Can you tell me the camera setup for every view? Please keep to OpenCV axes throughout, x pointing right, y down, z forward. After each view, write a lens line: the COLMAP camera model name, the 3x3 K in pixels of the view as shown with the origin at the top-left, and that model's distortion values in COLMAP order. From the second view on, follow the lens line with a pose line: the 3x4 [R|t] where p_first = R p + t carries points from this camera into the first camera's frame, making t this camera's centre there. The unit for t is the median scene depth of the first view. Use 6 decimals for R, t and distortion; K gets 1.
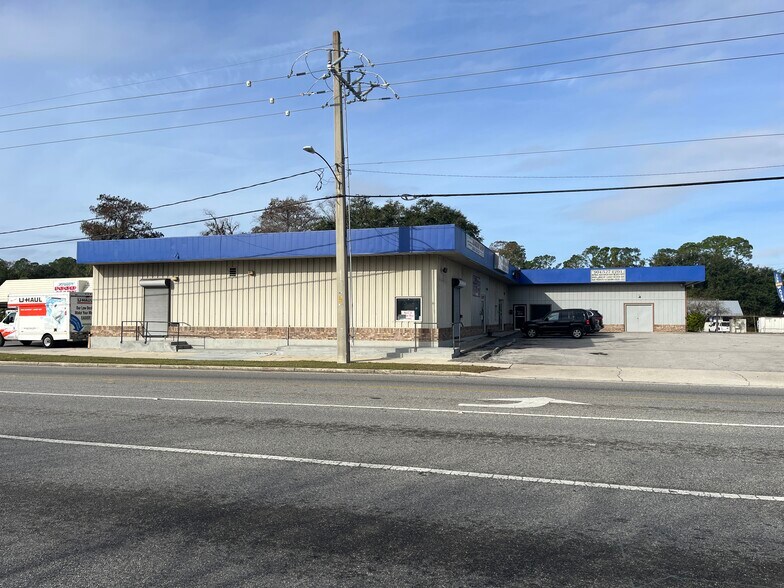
lens RADIAL K [[594.6, 0, 392.0], [0, 594.6, 294.0], [0, 0, 1]] dist [0.048163, -0.002932]
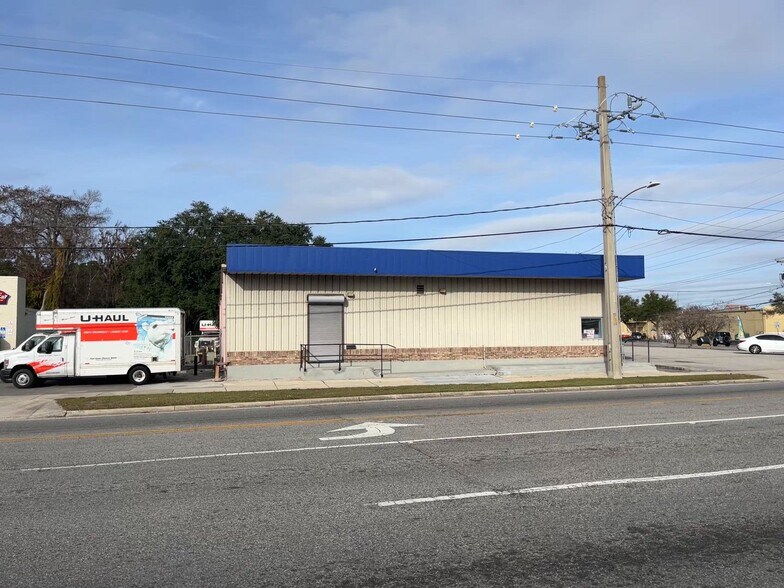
lens RADIAL K [[594.6, 0, 392.0], [0, 594.6, 294.0], [0, 0, 1]] dist [0.048163, -0.002932]
pose [[0.826165, 0.025529, 0.562850, -0.805040], [-0.009629, 0.999467, -0.031199, -0.000046], [-0.563346, 0.020356, 0.825970, 0.250370]]
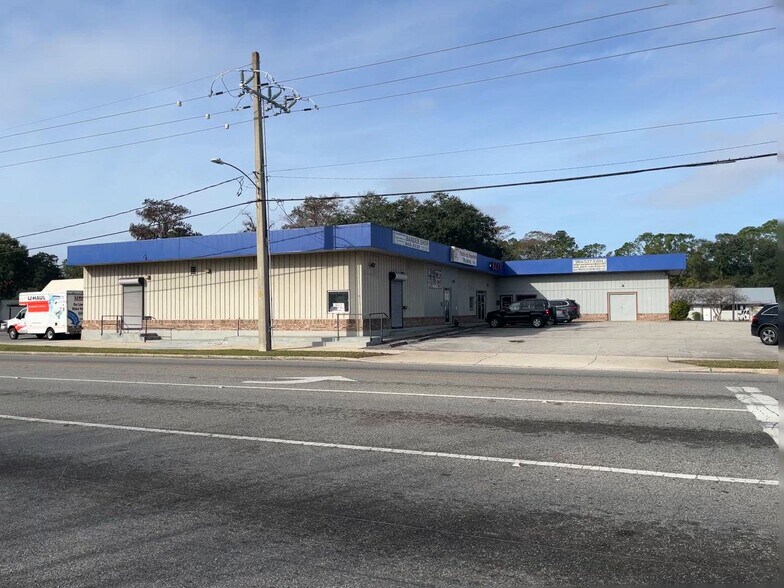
lens RADIAL K [[594.4, 0, 388.8], [0, 594.4, 290.7], [0, 0, 1]] dist [0.049375, -0.009204]
pose [[0.993185, -0.016081, -0.115431, 0.215686], [0.016894, 0.999839, 0.006071, 0.000378], [0.115315, -0.007980, 0.993297, -0.060060]]
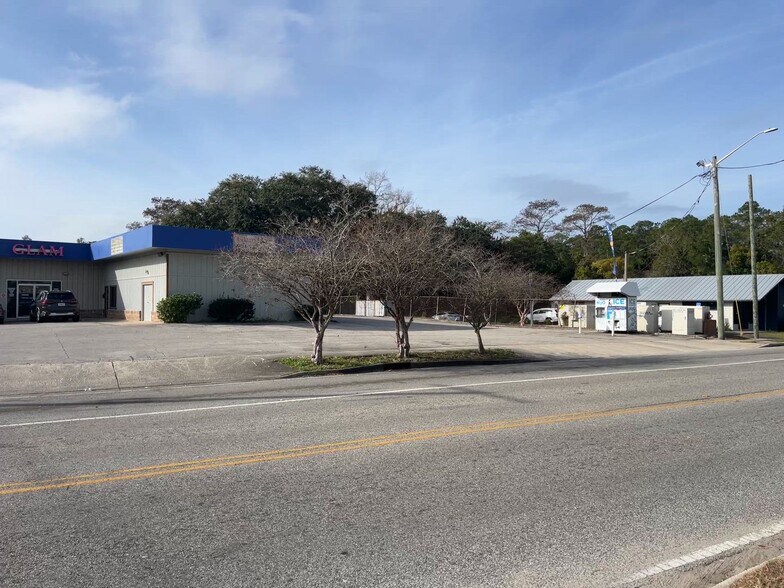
lens RADIAL K [[594.8, 0, 384.6], [0, 594.8, 288.8], [0, 0, 1]] dist [0.045065, -0.001620]
pose [[0.825598, -0.013115, -0.564107, 1.621496], [0.020680, 0.999761, 0.007023, 0.038186], [0.563880, -0.017464, 0.825672, 0.874526]]
